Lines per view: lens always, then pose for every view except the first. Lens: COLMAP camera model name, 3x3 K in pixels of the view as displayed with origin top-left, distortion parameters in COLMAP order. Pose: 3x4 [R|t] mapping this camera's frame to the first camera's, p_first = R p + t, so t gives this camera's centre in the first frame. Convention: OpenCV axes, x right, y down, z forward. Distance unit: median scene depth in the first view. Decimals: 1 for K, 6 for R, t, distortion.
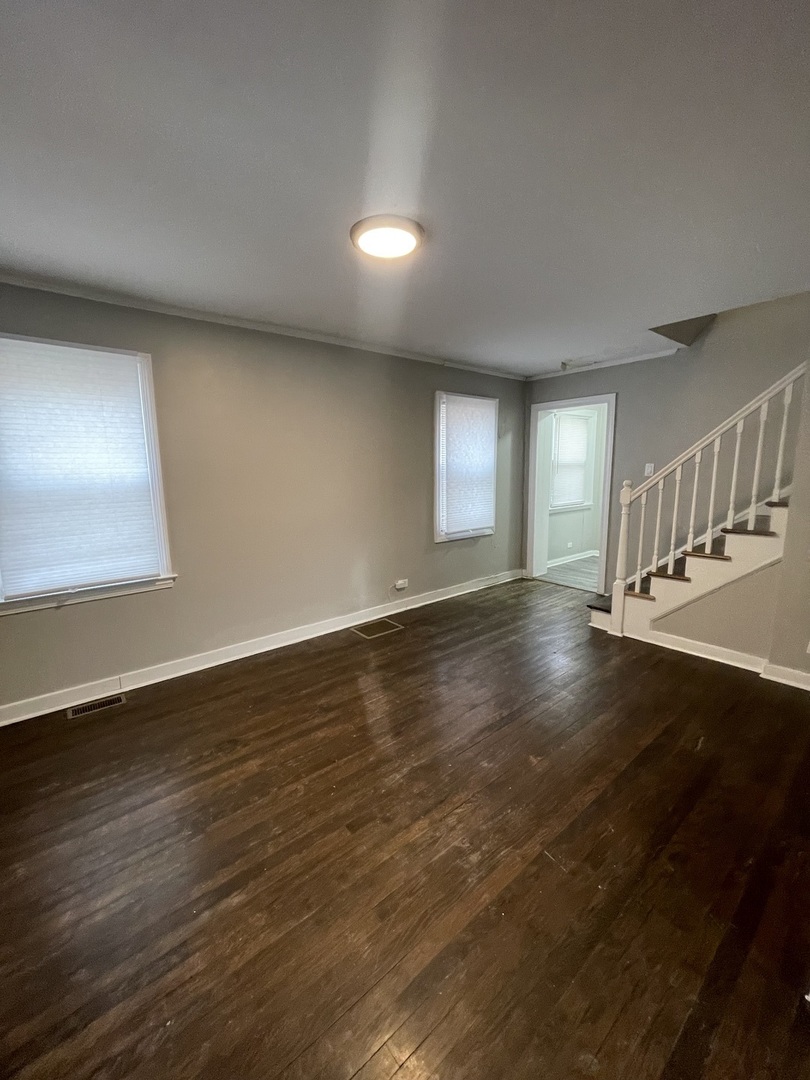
lens RADIAL K [[435.6, 0, 402.9], [0, 435.6, 538.2], [0, 0, 1]] dist [-0.002993, 0.001286]
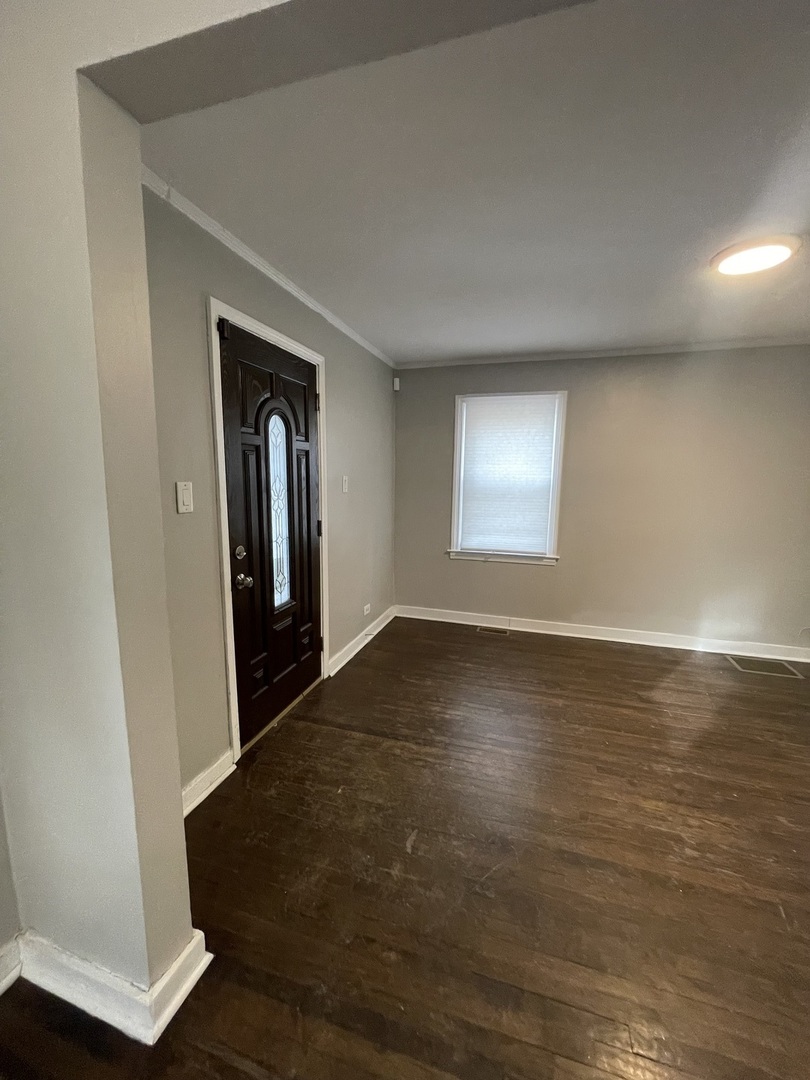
lens RADIAL K [[434.9, 0, 402.4], [0, 434.9, 538.8], [0, 0, 1]] dist [-0.004109, 0.000630]
pose [[0.547740, 0.143918, -0.824177, 0.309525], [-0.156651, 0.985314, 0.067947, 0.016480], [0.821852, 0.091890, 0.562241, -0.131838]]
